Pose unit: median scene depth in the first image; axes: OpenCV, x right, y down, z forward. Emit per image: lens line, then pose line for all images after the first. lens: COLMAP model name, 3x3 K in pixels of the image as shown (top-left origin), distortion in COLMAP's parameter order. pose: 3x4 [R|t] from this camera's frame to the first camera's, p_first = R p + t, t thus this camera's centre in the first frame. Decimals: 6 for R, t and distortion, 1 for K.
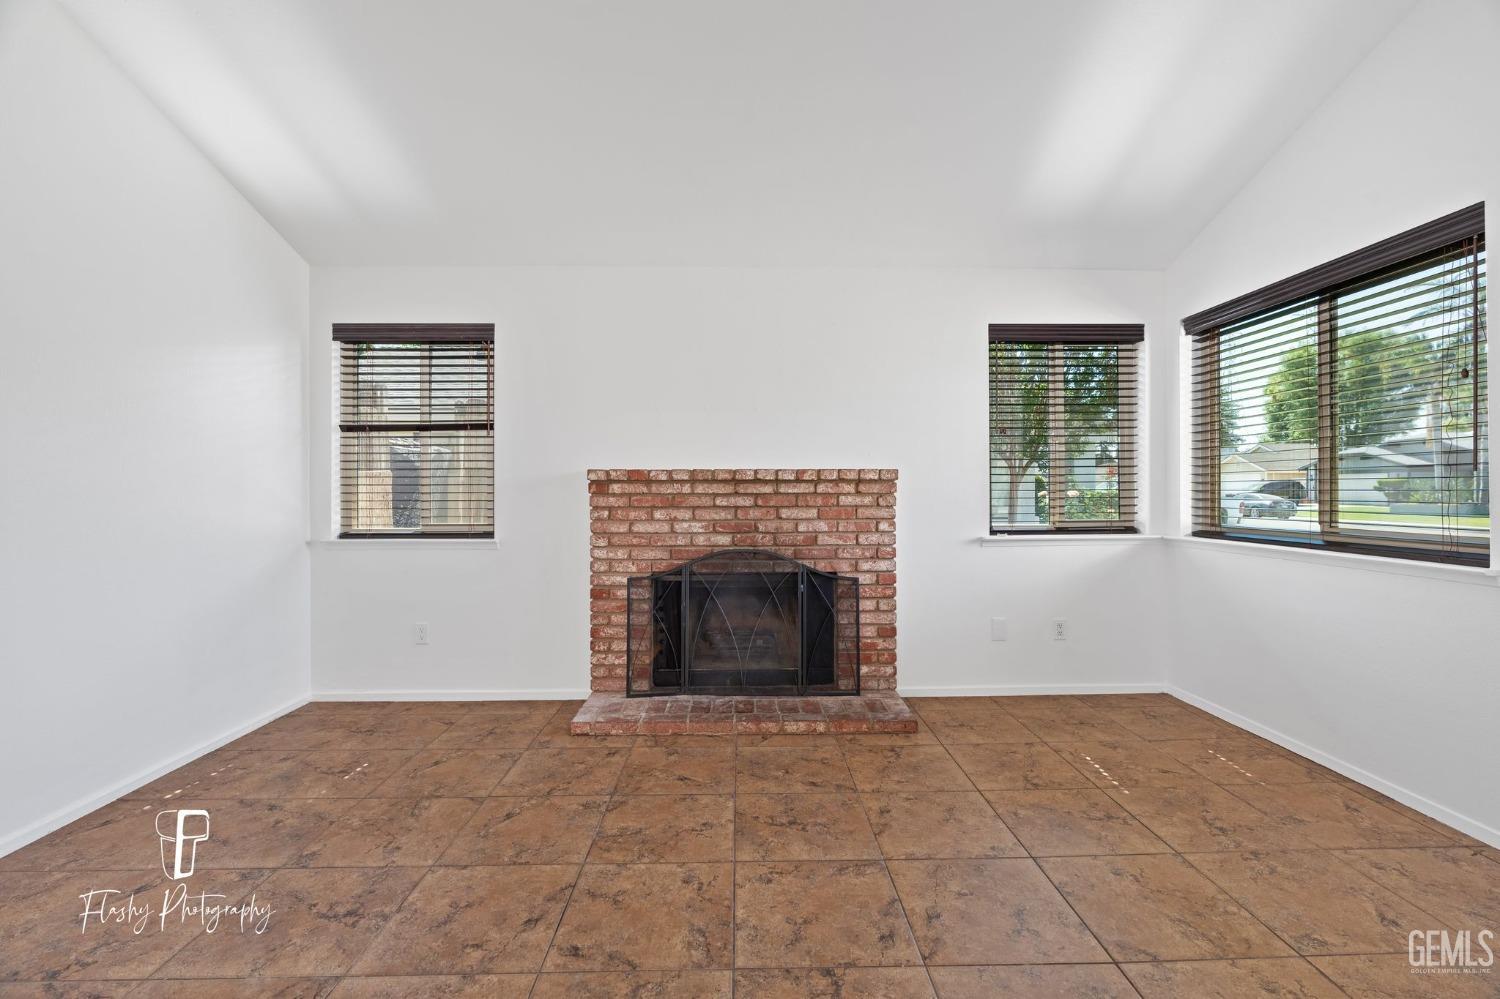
lens RADIAL K [[669.5, 0, 745.9], [0, 669.5, 493.5], [0, 0, 1]] dist [-0.006830, 0.000827]
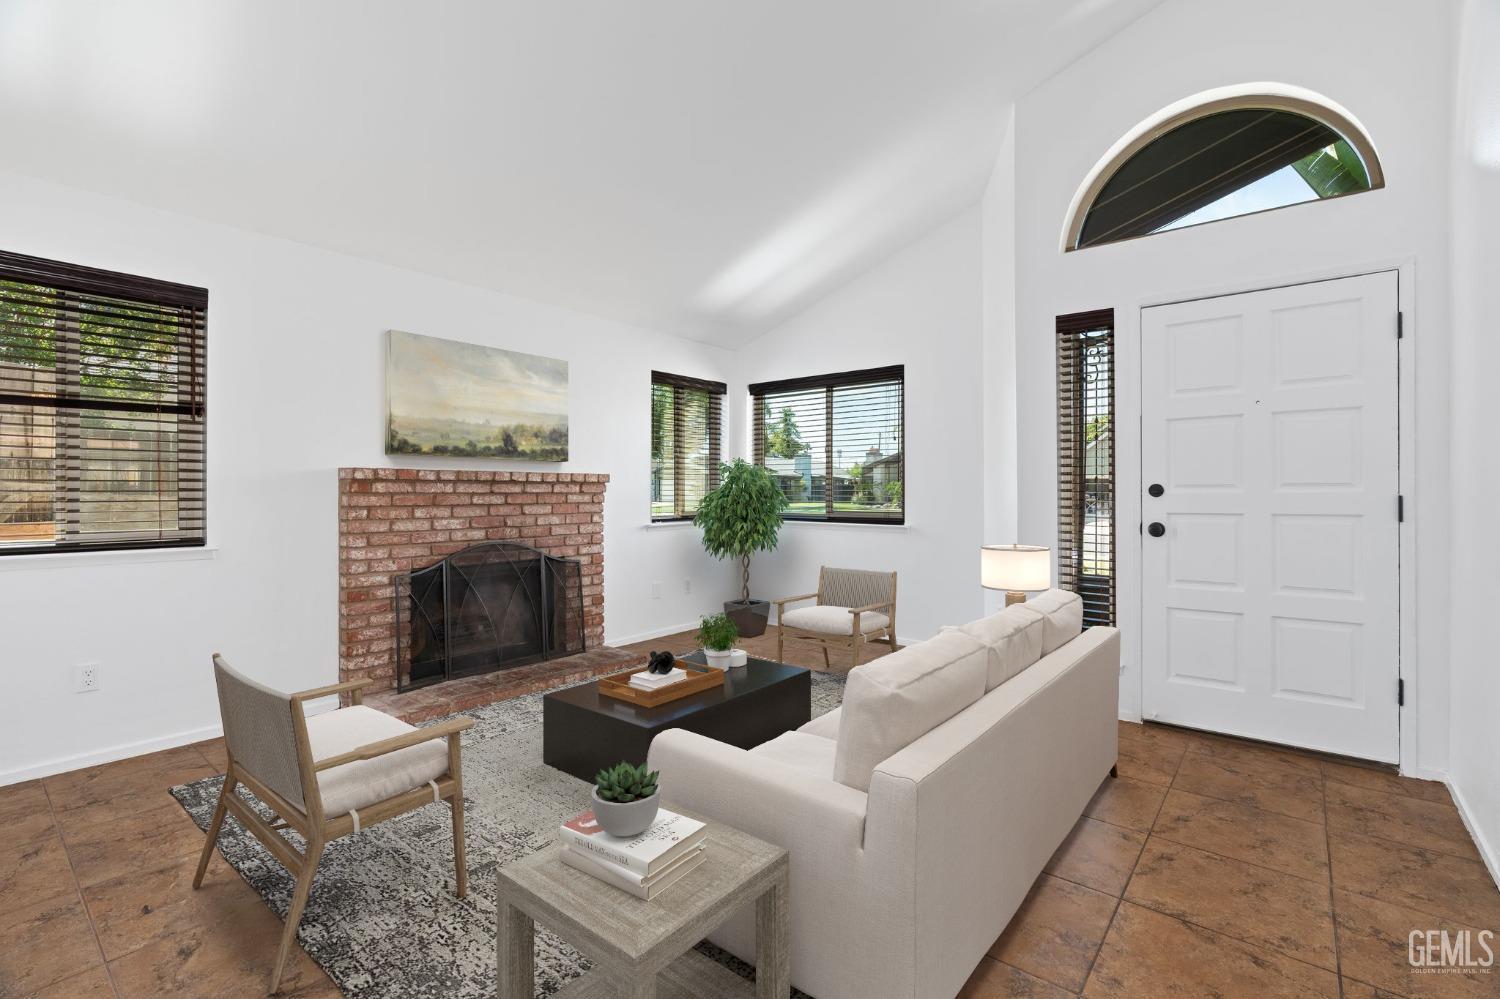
lens RADIAL K [[676.4, 0, 748.4], [0, 676.4, 491.2], [0, 0, 1]] dist [-0.001193, 0.000270]
pose [[0.651924, 0.003245, 0.758277, -0.591181], [-0.003138, 0.999994, -0.001581, -0.002094], [-0.758278, -0.001349, 0.651930, -0.067209]]
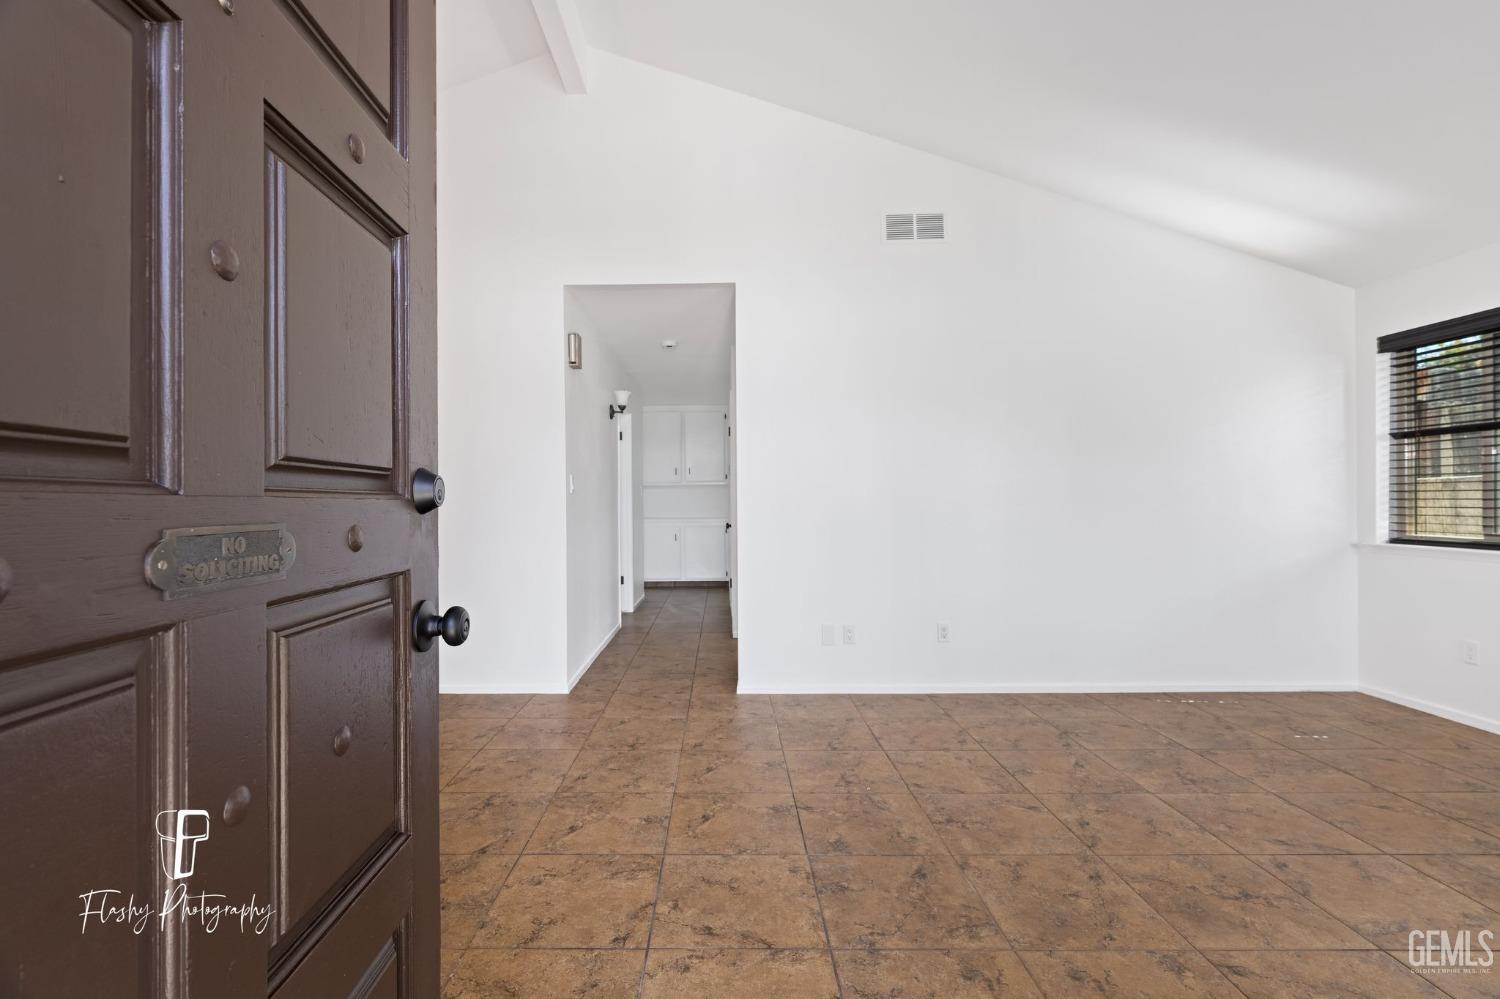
lens RADIAL K [[669.2, 0, 751.7], [0, 669.2, 489.6], [0, 0, 1]] dist [-0.006145, 0.000447]
pose [[0.022751, -0.013767, -0.999646, 0.438022], [-0.000007, 0.999905, -0.013771, -0.001283], [0.999741, 0.000320, 0.022748, -0.011180]]
